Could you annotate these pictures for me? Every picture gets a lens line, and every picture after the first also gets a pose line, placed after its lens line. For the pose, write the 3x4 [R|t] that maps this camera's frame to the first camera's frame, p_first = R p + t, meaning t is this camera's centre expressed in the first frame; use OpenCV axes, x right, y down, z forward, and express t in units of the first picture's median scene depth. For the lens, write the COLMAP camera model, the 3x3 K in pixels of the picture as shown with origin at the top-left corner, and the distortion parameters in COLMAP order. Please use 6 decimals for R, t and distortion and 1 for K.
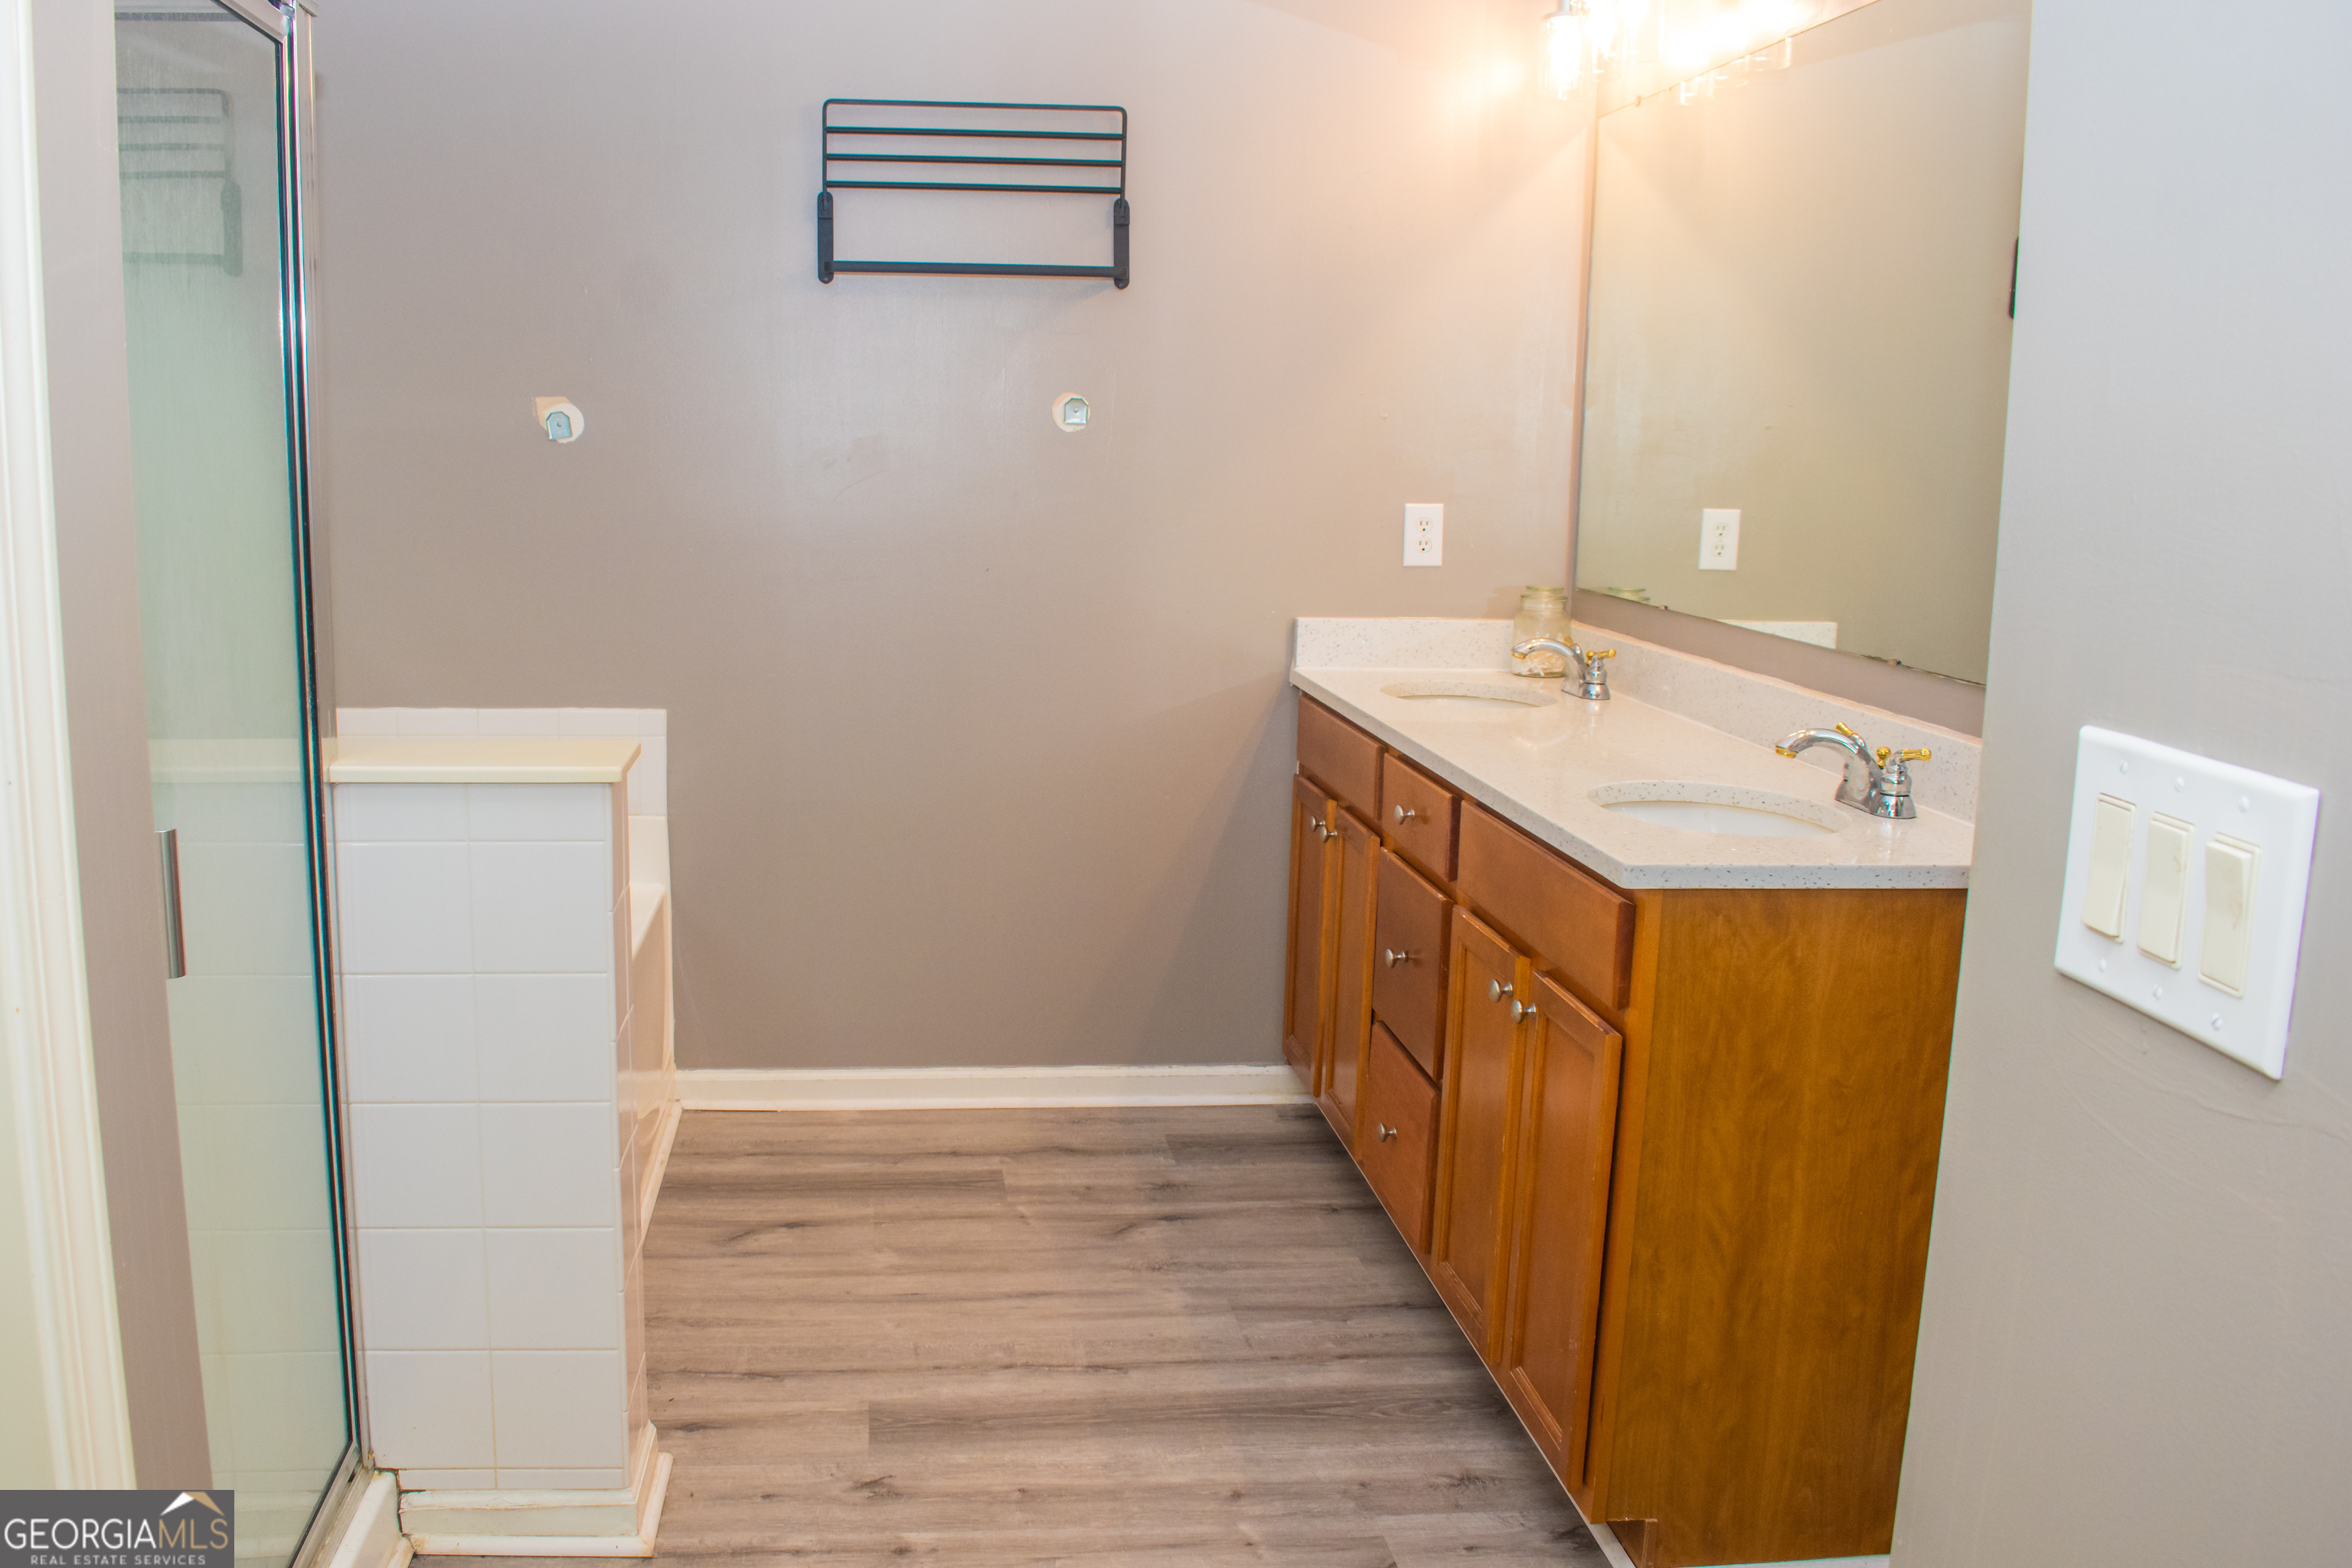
lens RADIAL K [[1921.3, 0, 1176.0], [0, 1921.3, 784.0], [0, 0, 1]] dist [-0.004150, -0.001671]
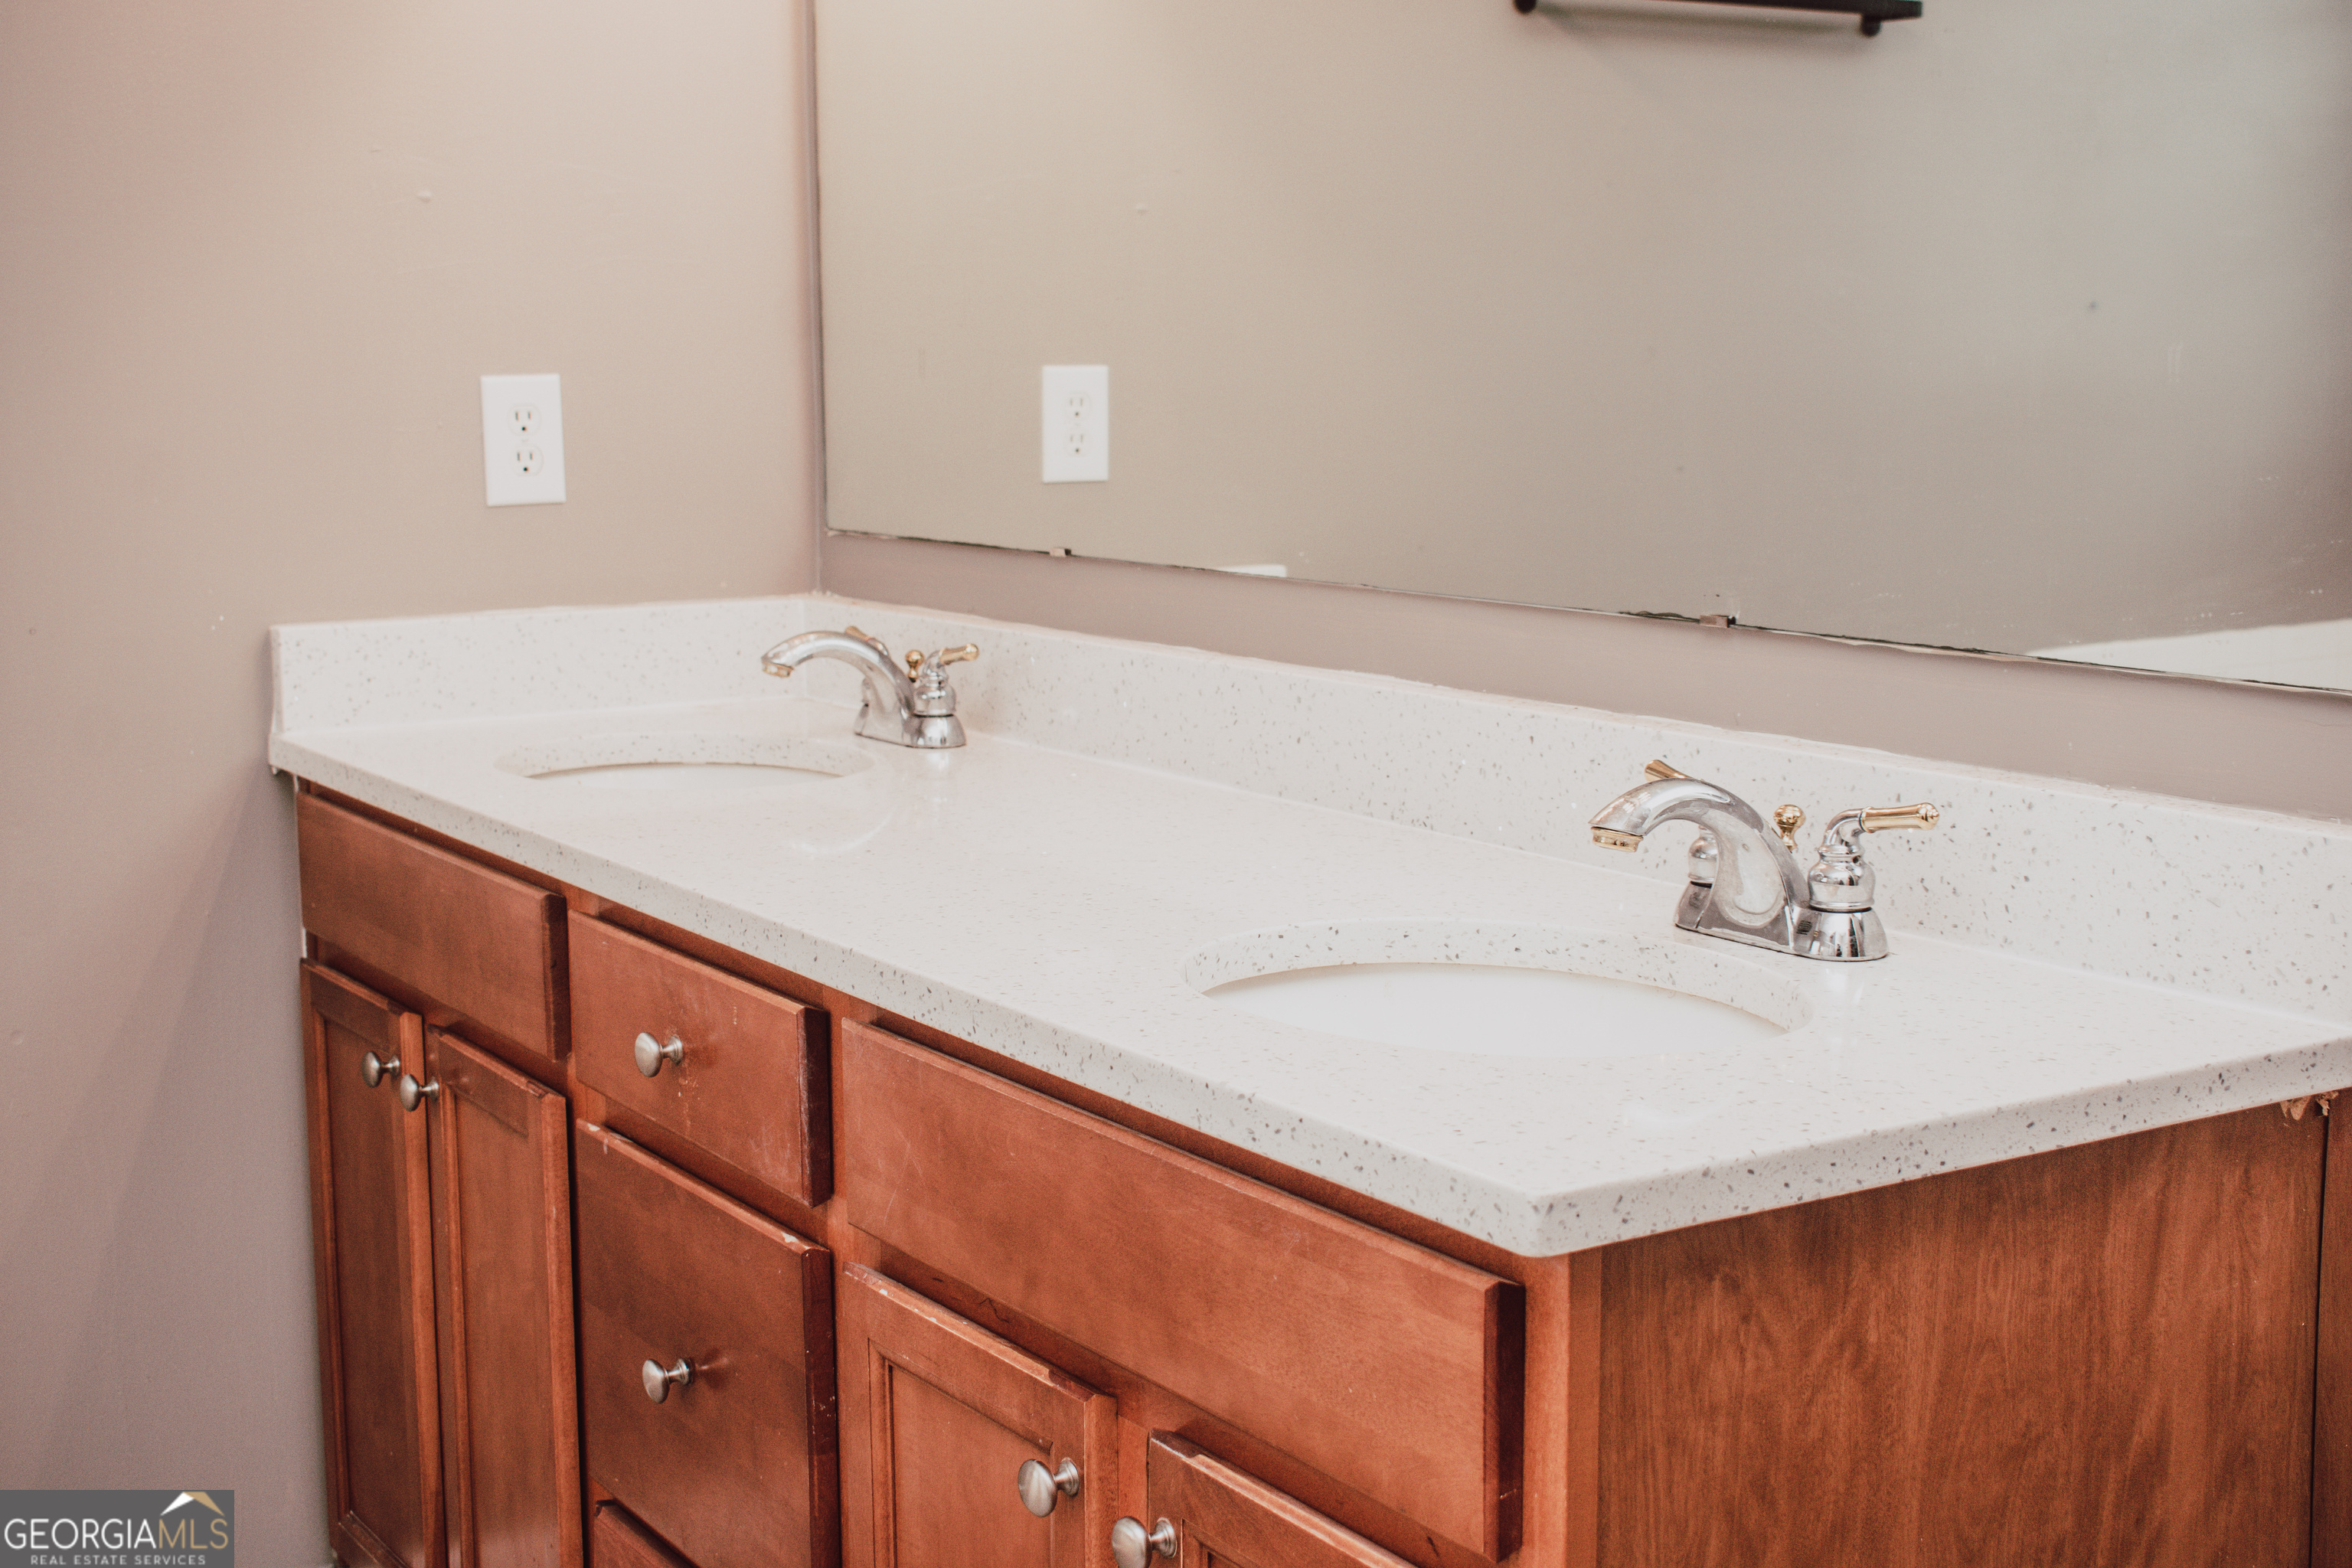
lens RADIAL K [[2869.8, 0, 1176.0], [0, 2869.8, 784.0], [0, 0, 1]] dist [-0.025046, -0.010455]
pose [[0.905548, -0.092913, 0.413944, -0.041163], [0.103239, 0.994653, -0.002588, -0.032923], [-0.411490, 0.045079, 0.910299, 0.377363]]
